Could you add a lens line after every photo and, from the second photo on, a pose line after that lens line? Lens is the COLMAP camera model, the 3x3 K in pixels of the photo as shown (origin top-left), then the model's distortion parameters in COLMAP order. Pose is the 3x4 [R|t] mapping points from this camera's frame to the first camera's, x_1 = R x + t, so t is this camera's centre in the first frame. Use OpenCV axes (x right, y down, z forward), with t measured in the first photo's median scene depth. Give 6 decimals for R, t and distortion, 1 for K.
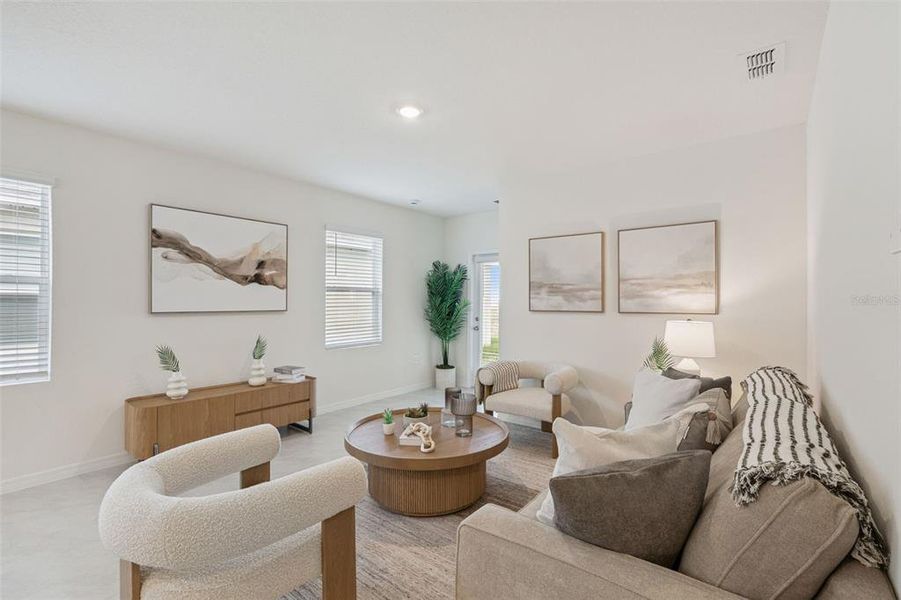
lens RADIAL K [[409.7, 0, 446.1], [0, 409.7, 291.9], [0, 0, 1]] dist [-0.002654, 0.001189]
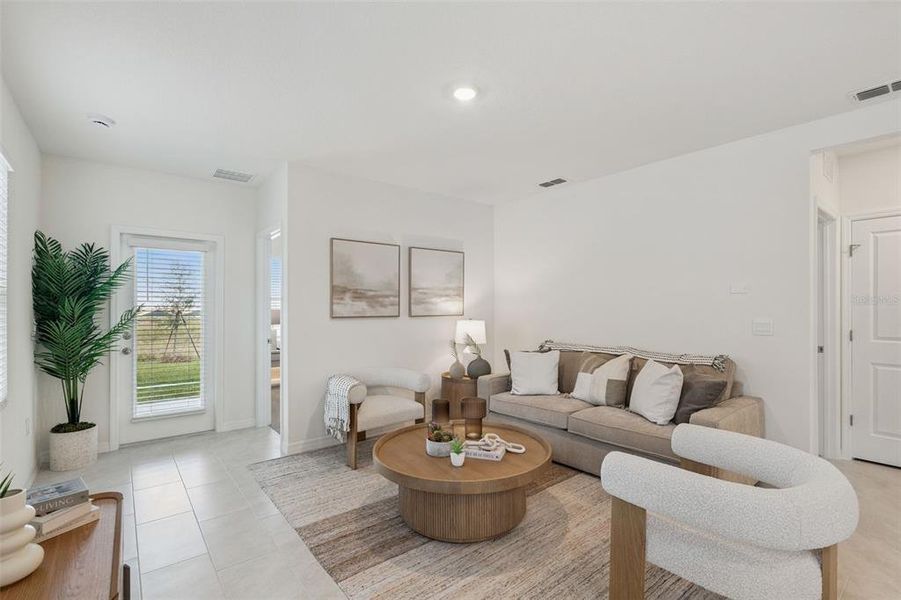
lens RADIAL K [[409.7, 0, 442.5], [0, 409.7, 306.7], [0, 0, 1]] dist [-0.002654, 0.001189]
pose [[0.227585, -0.002283, 0.973756, -0.672994], [-0.018626, 0.999804, 0.006698, 0.012195], [-0.973580, -0.019661, 0.227498, 0.606287]]
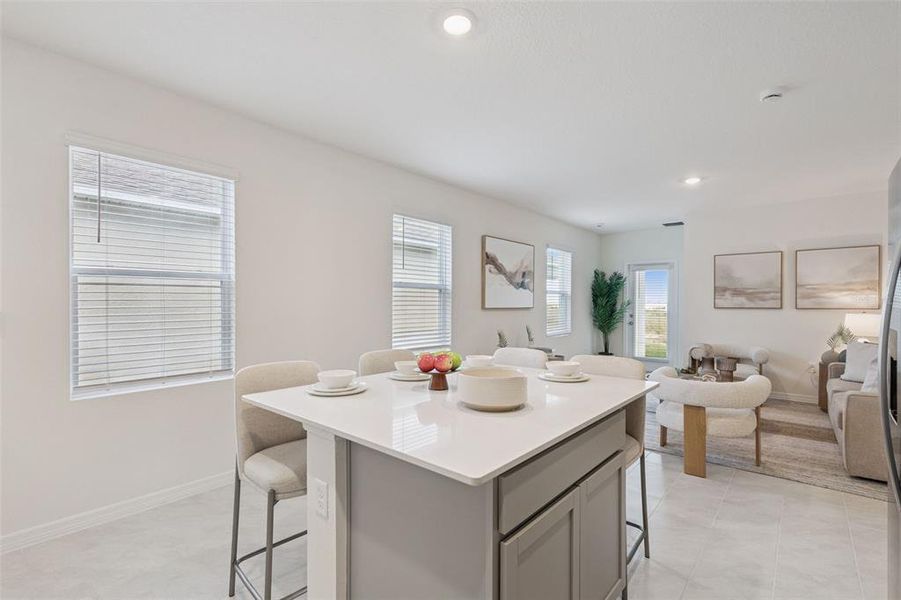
lens RADIAL K [[409.7, 0, 450.2], [0, 409.7, 304.3], [0, 0, 1]] dist [-0.002654, 0.001189]
pose [[0.999381, 0.000016, -0.035185, -0.687652], [0.000811, 0.999724, 0.023467, 0.001373], [0.035176, -0.023481, 0.999105, -0.435550]]
